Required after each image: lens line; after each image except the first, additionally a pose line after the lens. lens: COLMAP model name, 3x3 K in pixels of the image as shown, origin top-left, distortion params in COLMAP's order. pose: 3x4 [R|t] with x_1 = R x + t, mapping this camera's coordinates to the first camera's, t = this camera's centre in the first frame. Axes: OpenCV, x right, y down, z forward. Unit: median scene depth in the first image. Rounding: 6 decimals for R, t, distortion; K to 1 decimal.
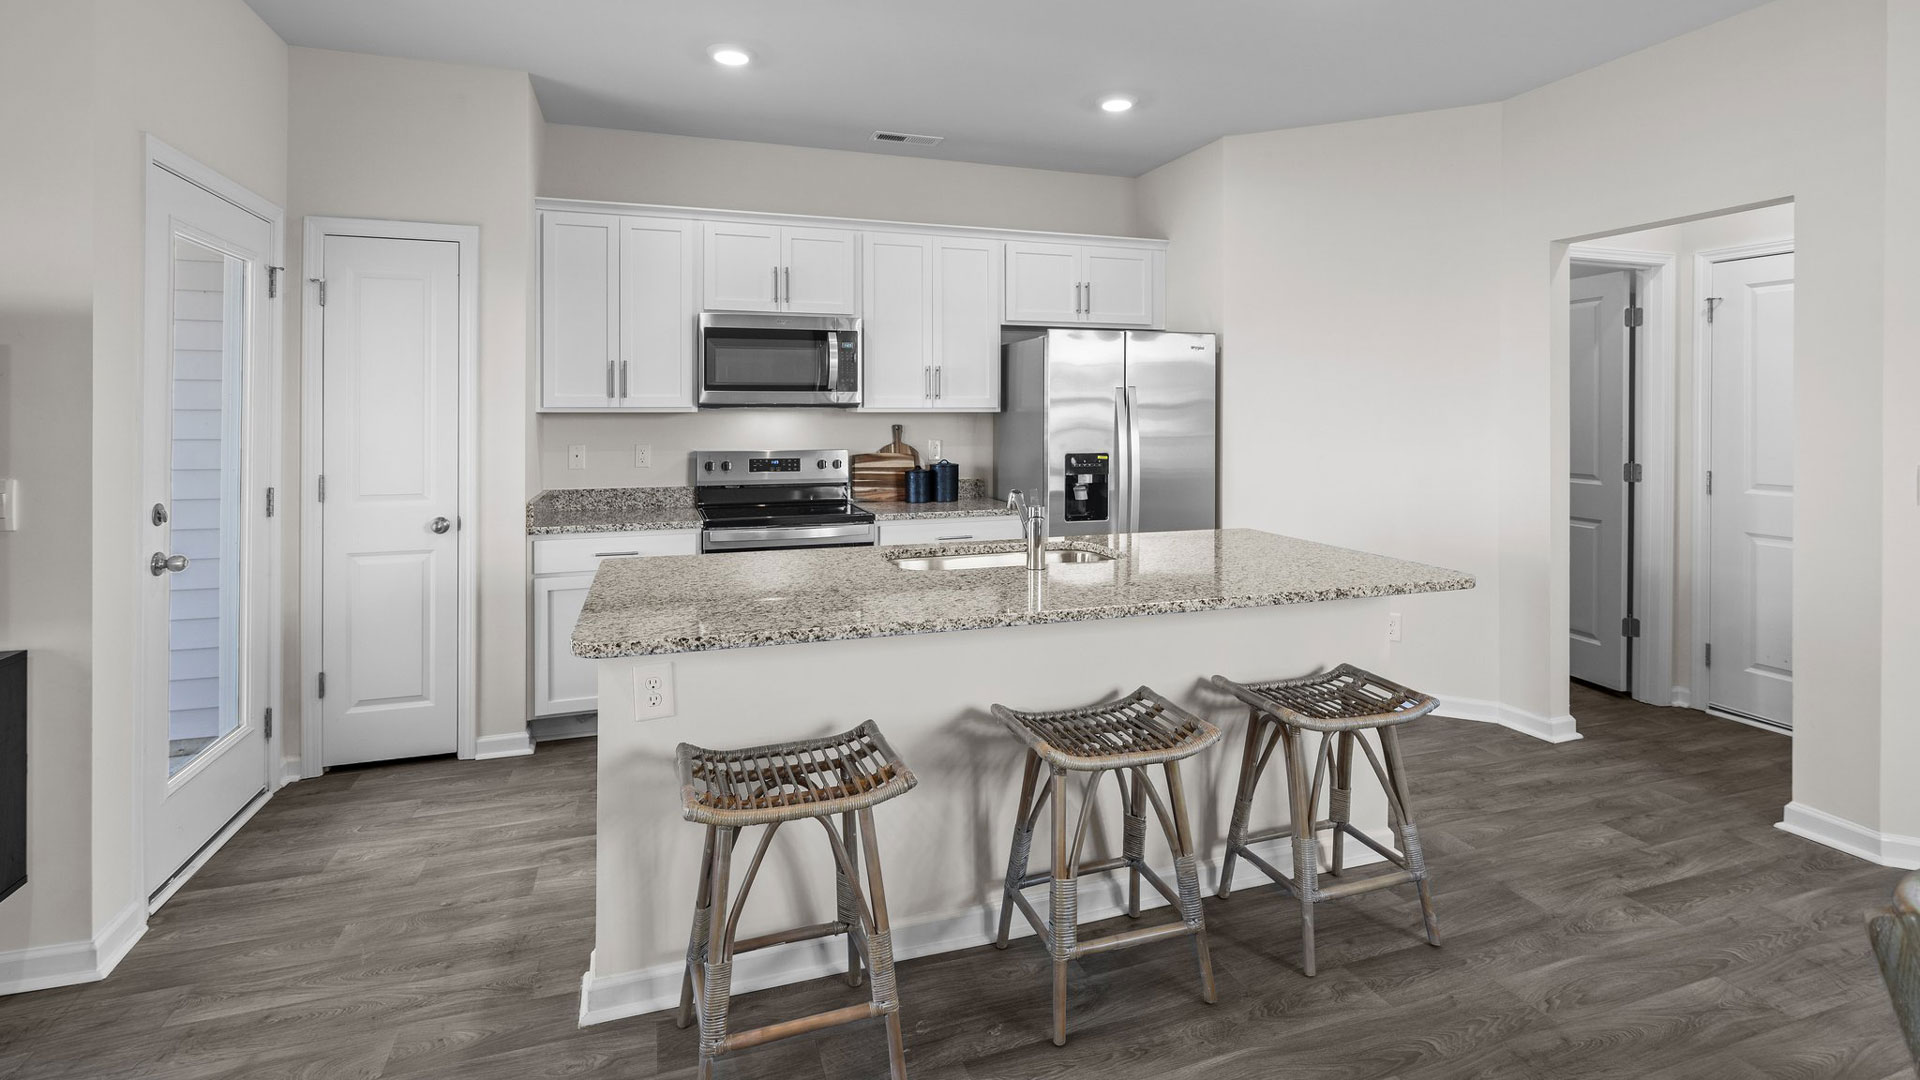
lens RADIAL K [[889.6, 0, 953.0], [0, 889.6, 408.0], [0, 0, 1]] dist [-0.001484, -0.000063]
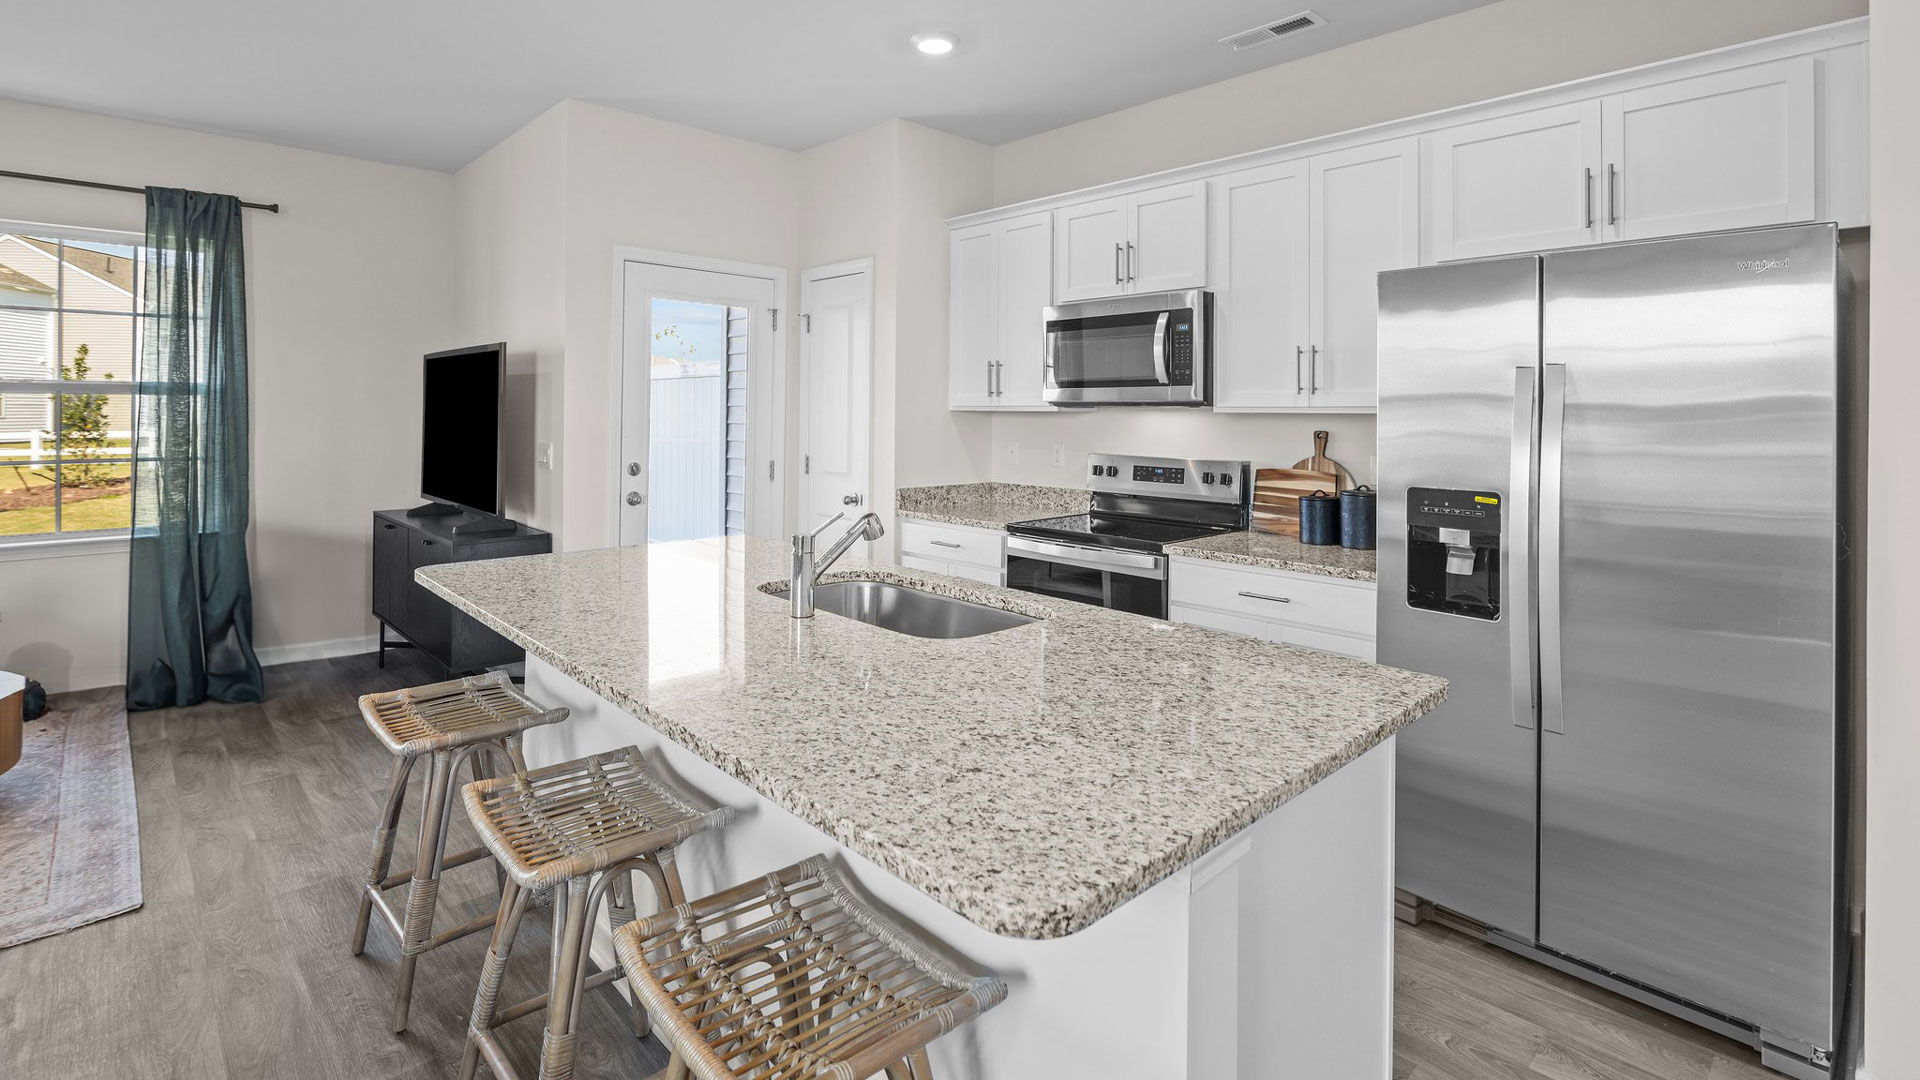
lens RADIAL K [[889.6, 0, 953.0], [0, 889.6, 408.0], [0, 0, 1]] dist [-0.001484, -0.000063]
pose [[0.423270, 0.001232, -0.906003, 0.508782], [-0.003755, 0.999993, -0.000394, 0.001858], [0.905996, 0.003568, 0.423272, 0.483365]]
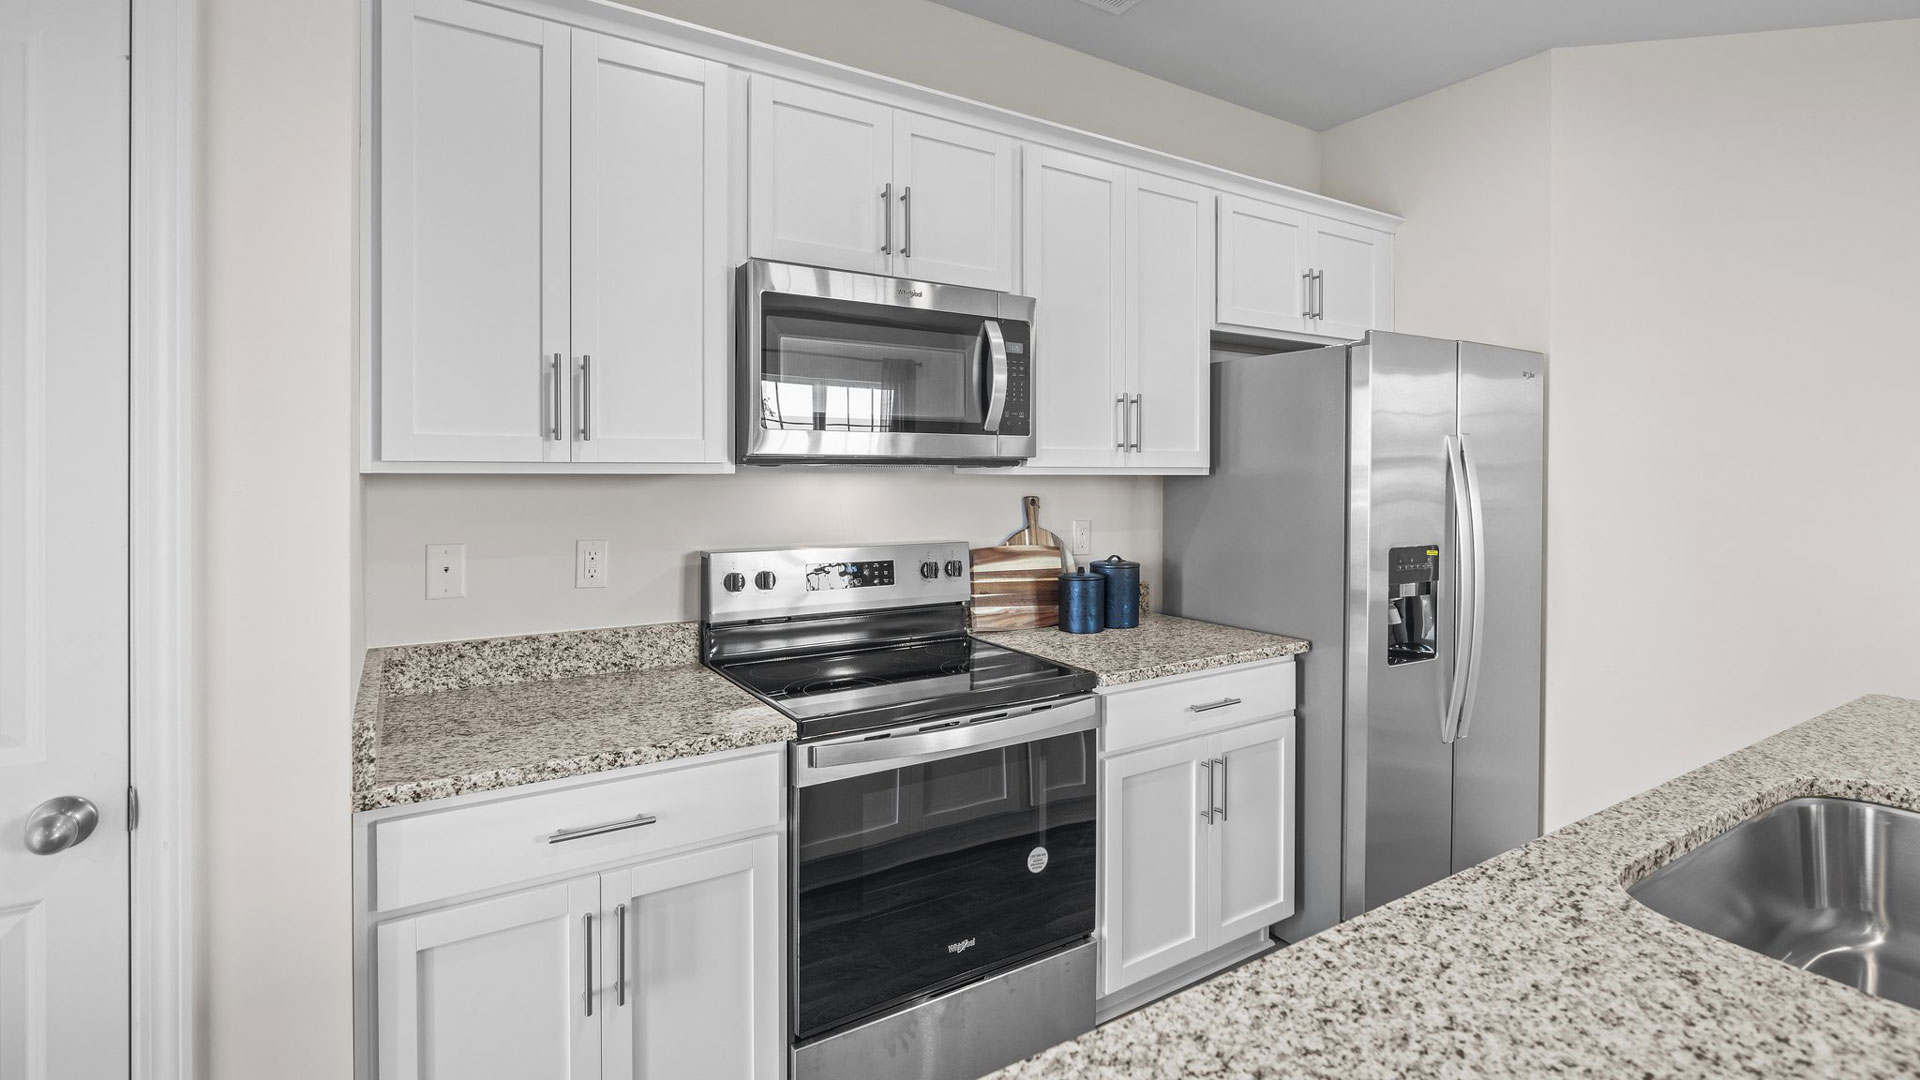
lens RADIAL K [[878.5, 0, 955.5], [0, 878.5, 475.7], [0, 0, 1]] dist [-0.000750, -0.000181]
pose [[0.972973, 0.002417, 0.230906, -0.272575], [-0.003876, 0.999975, 0.005868, 0.002377], [-0.230886, -0.006604, 0.972958, 0.501184]]
